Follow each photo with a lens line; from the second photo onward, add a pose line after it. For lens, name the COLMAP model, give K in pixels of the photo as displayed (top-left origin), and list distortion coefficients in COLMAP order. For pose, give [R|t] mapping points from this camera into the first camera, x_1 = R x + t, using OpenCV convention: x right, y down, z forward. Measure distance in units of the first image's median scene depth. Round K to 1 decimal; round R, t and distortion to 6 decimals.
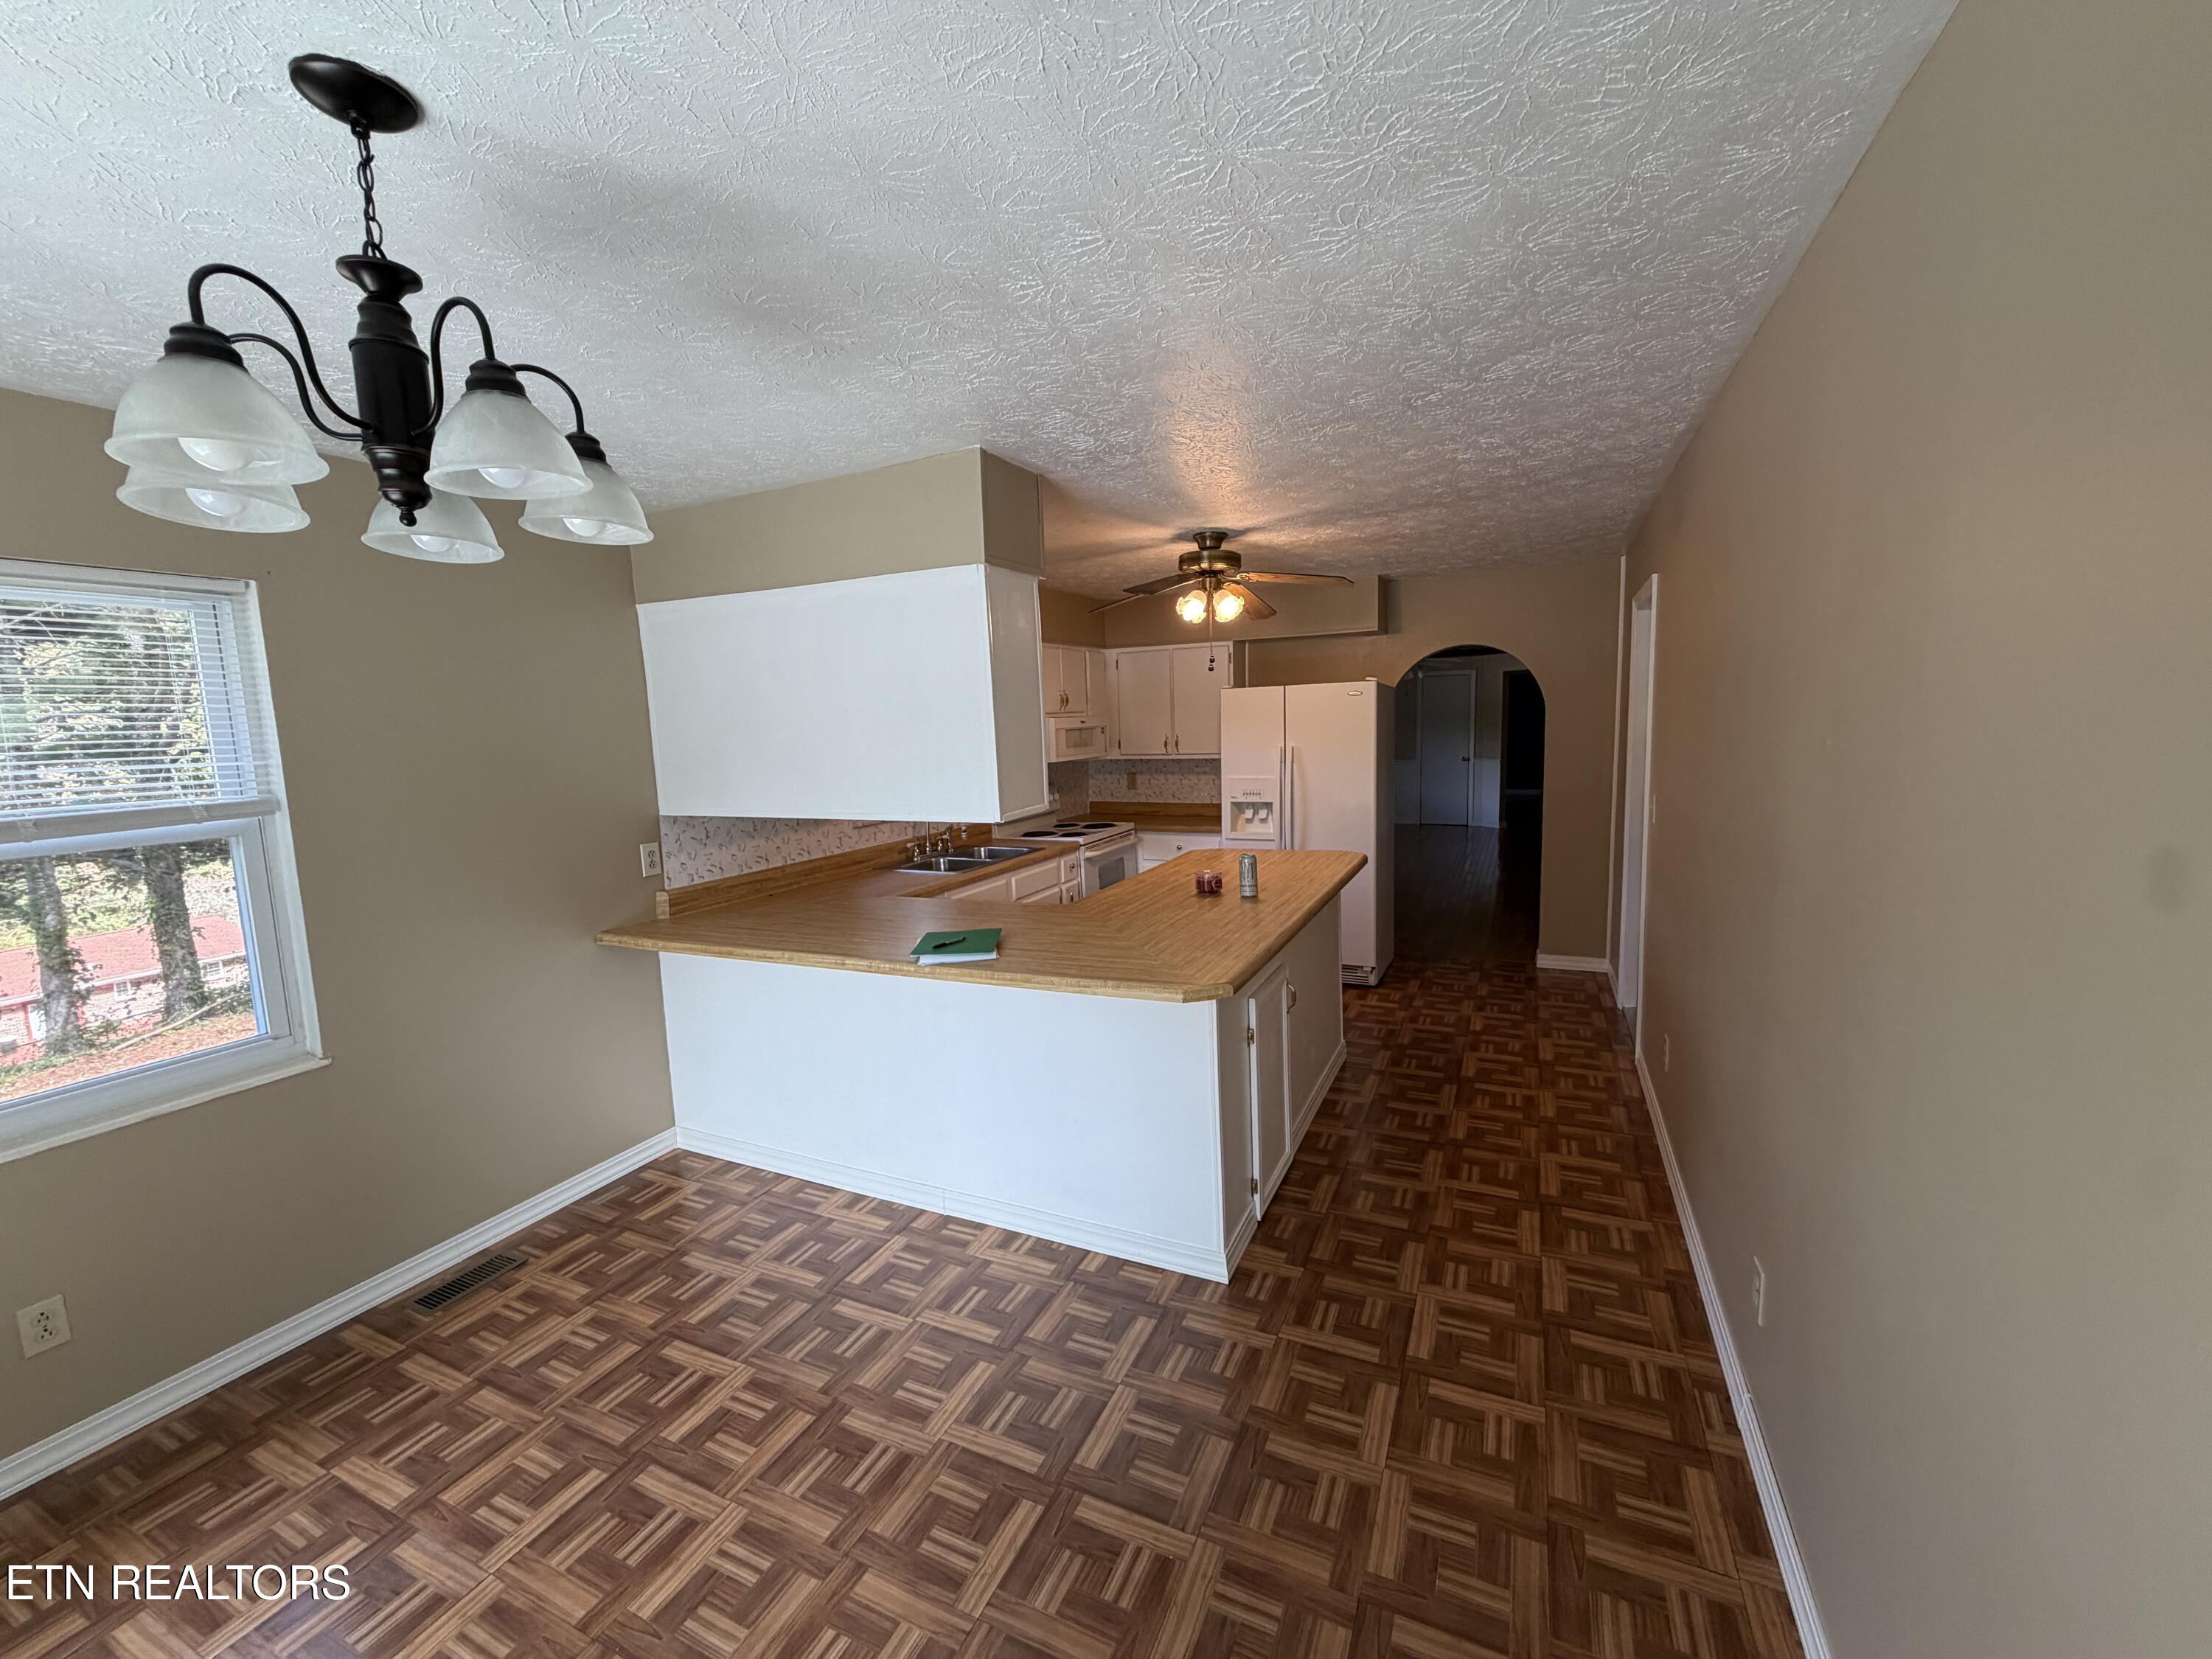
lens RADIAL K [[875.4, 0, 1115.3], [0, 875.4, 826.9], [0, 0, 1]] dist [-0.008159, 0.000512]
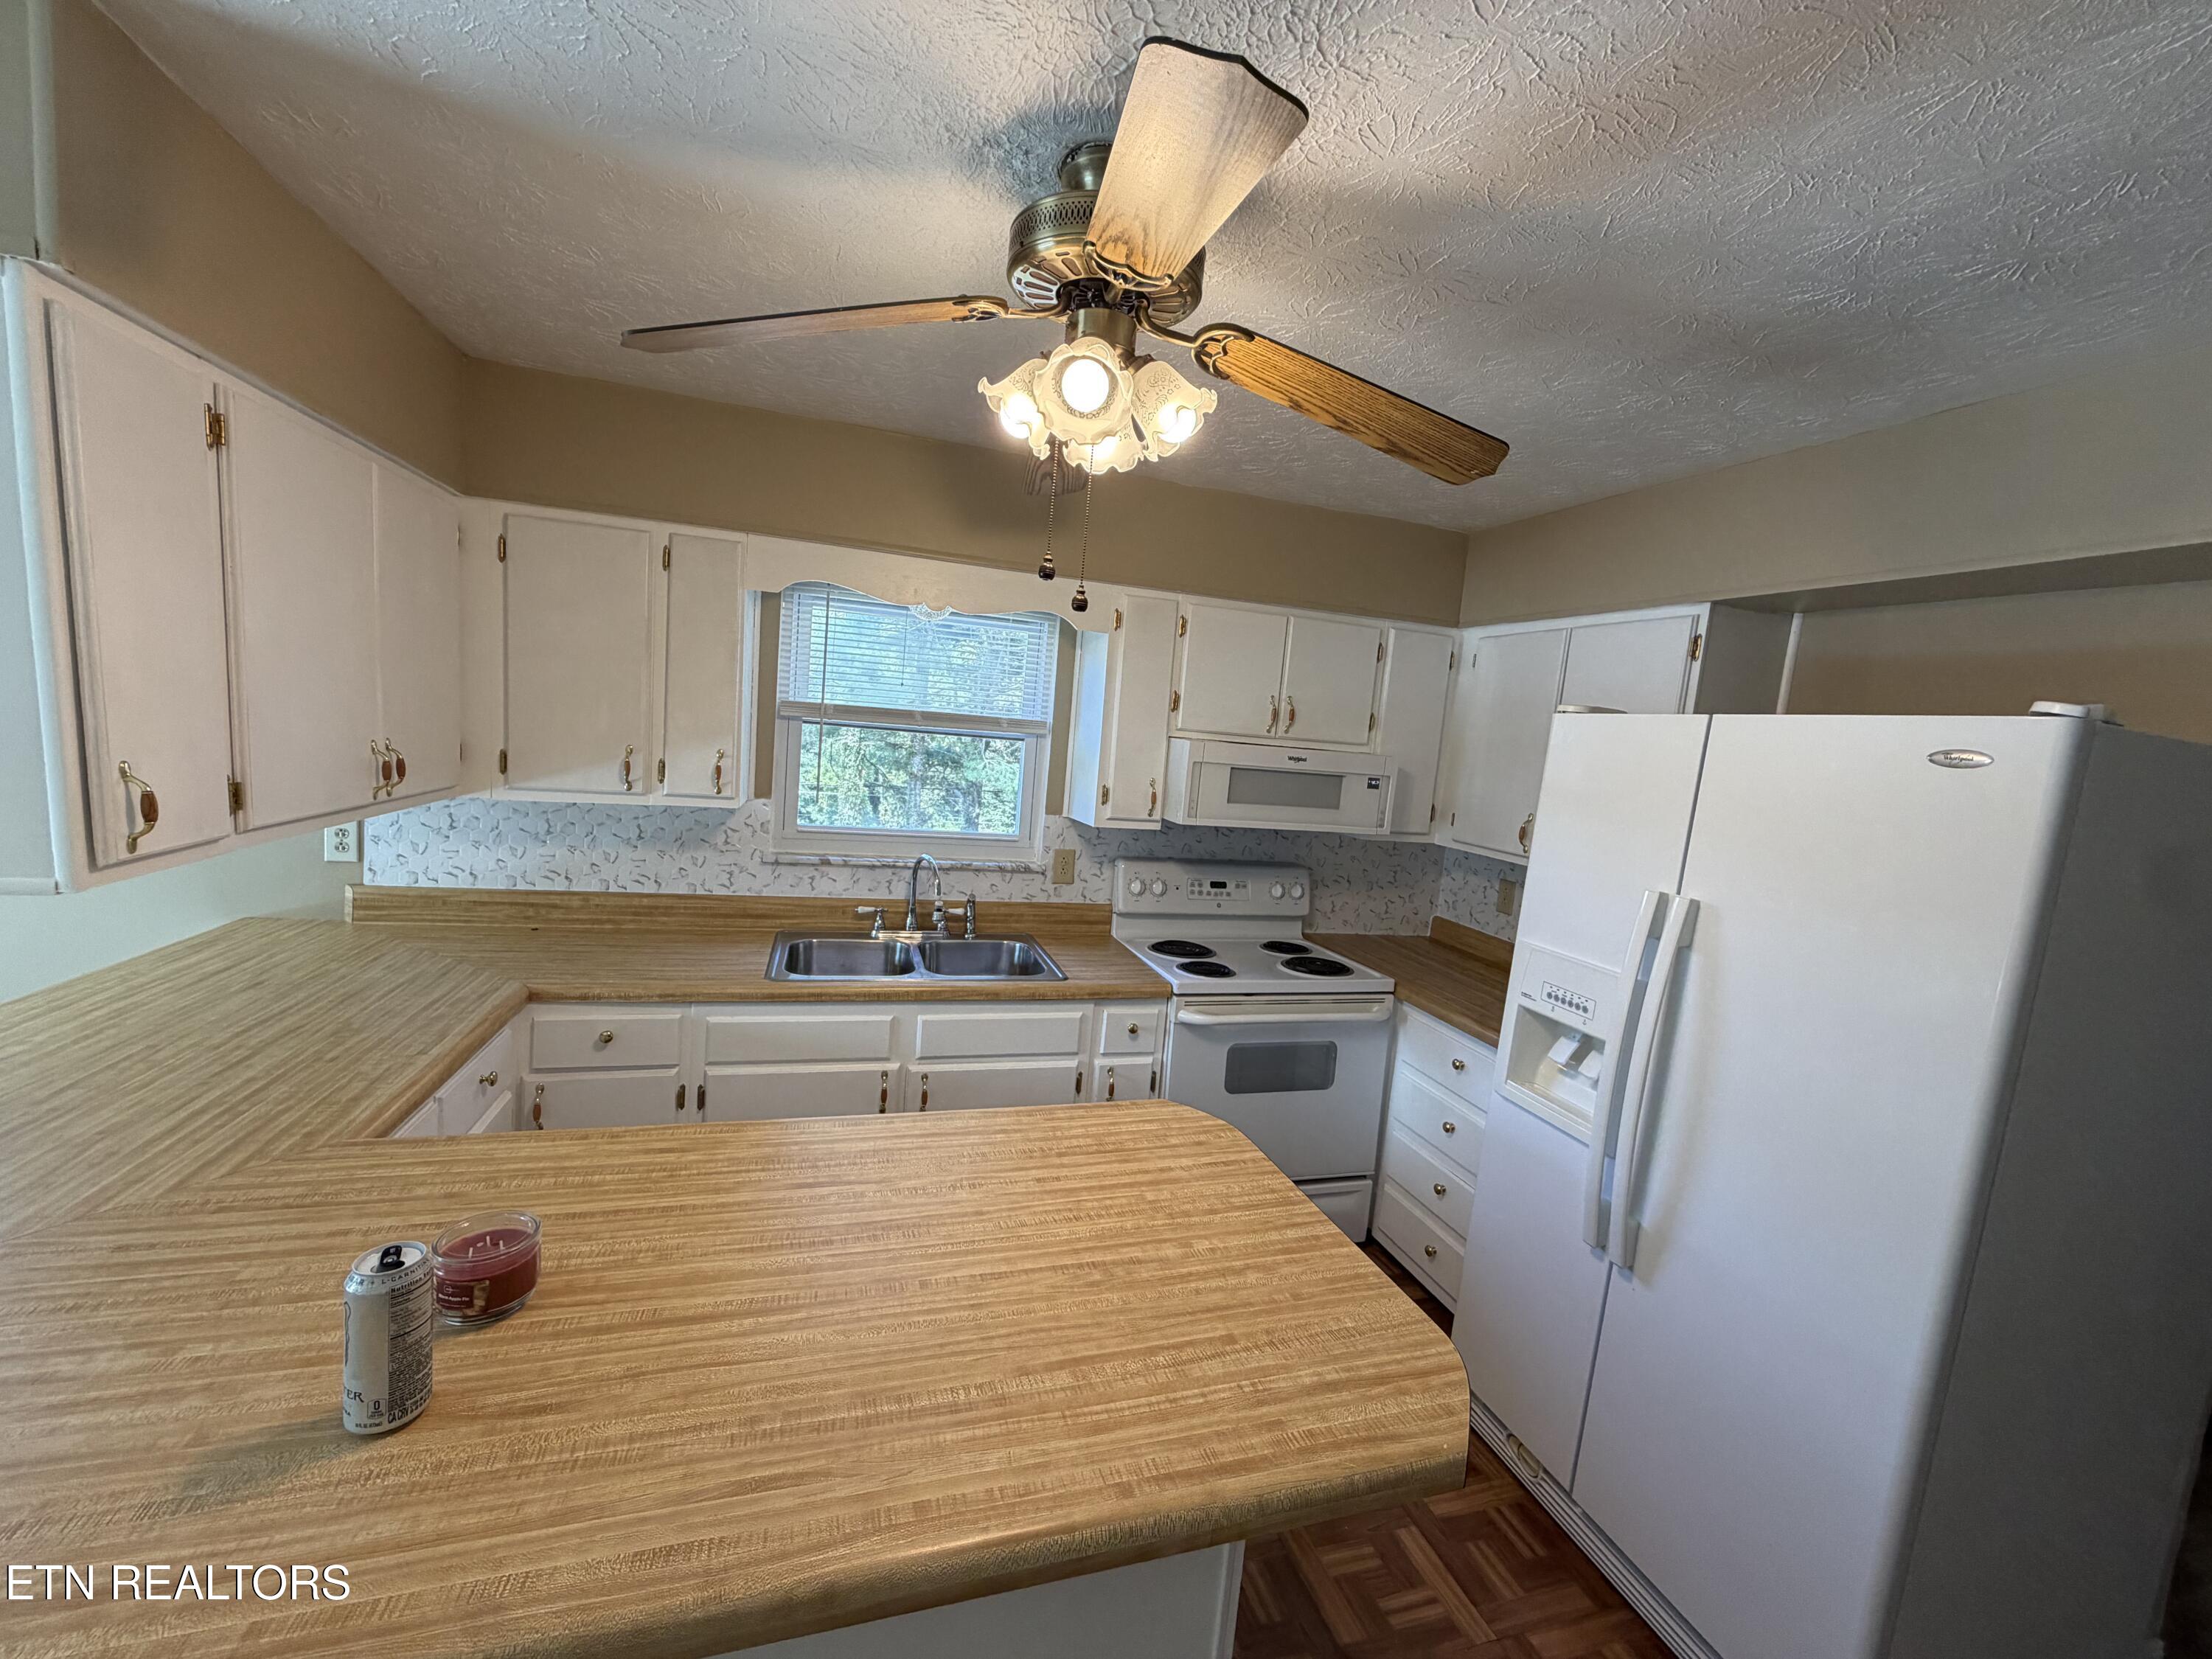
lens RADIAL K [[875.4, 0, 1098.9], [0, 875.4, 834.2], [0, 0, 1]] dist [-0.008159, 0.000512]
pose [[0.655526, 0.180301, -0.733333, 0.332248], [-0.197217, 0.978254, 0.064227, -0.107986], [0.728966, 0.102523, 0.676829, 0.717313]]
